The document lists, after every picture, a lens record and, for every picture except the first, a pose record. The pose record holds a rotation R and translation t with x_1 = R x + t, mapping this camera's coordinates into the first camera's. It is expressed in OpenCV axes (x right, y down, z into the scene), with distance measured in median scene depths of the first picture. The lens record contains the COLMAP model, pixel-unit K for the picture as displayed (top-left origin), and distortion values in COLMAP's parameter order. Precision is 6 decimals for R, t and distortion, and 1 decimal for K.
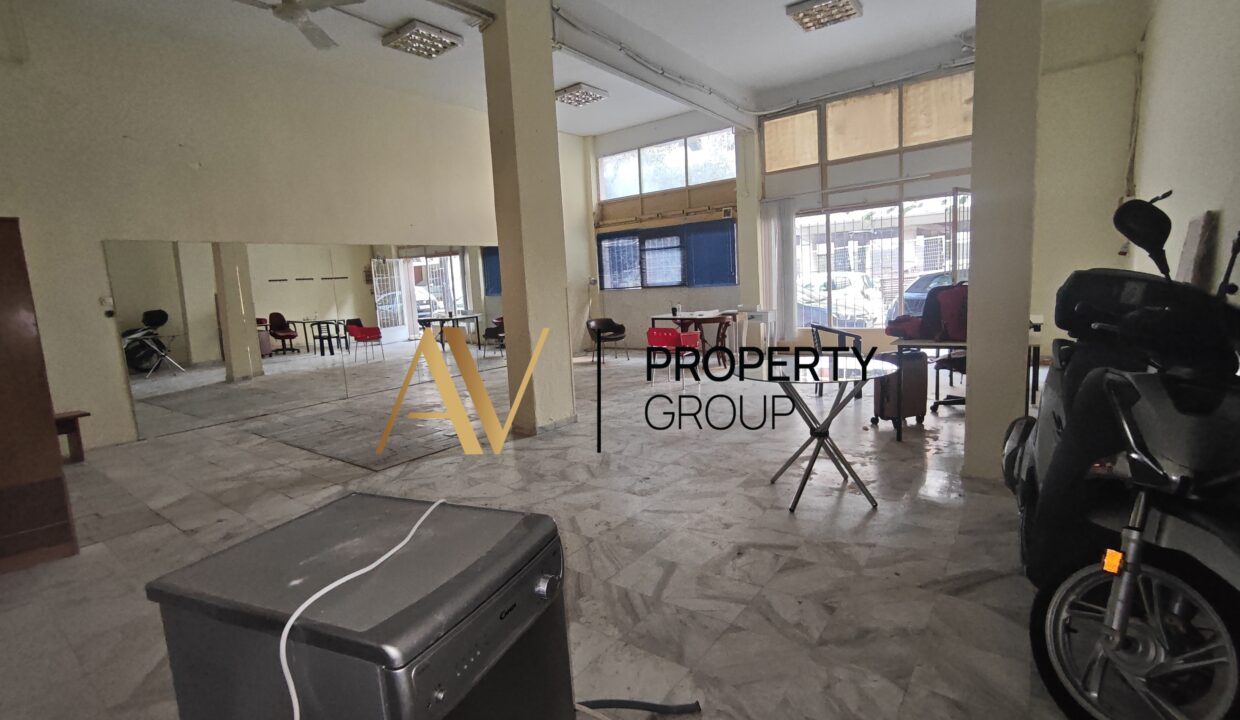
lens RADIAL K [[569.4, 0, 610.1], [0, 569.4, 357.7], [0, 0, 1]] dist [-0.013095, 0.000171]
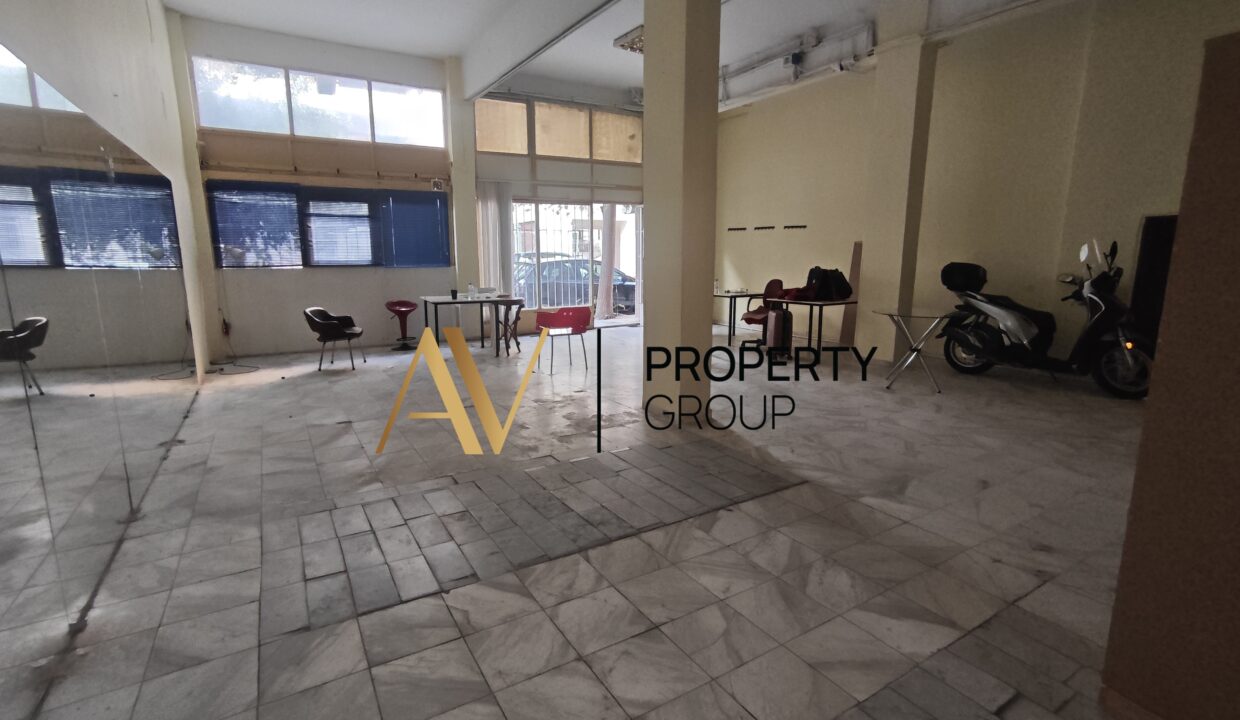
lens RADIAL K [[569.4, 0, 610.1], [0, 569.4, 357.7], [0, 0, 1]] dist [-0.013095, 0.000171]
pose [[0.357969, -0.114356, 0.926704, -0.616271], [0.107689, 0.990905, 0.080680, -0.030920], [-0.927503, 0.070915, 0.367028, 0.483268]]
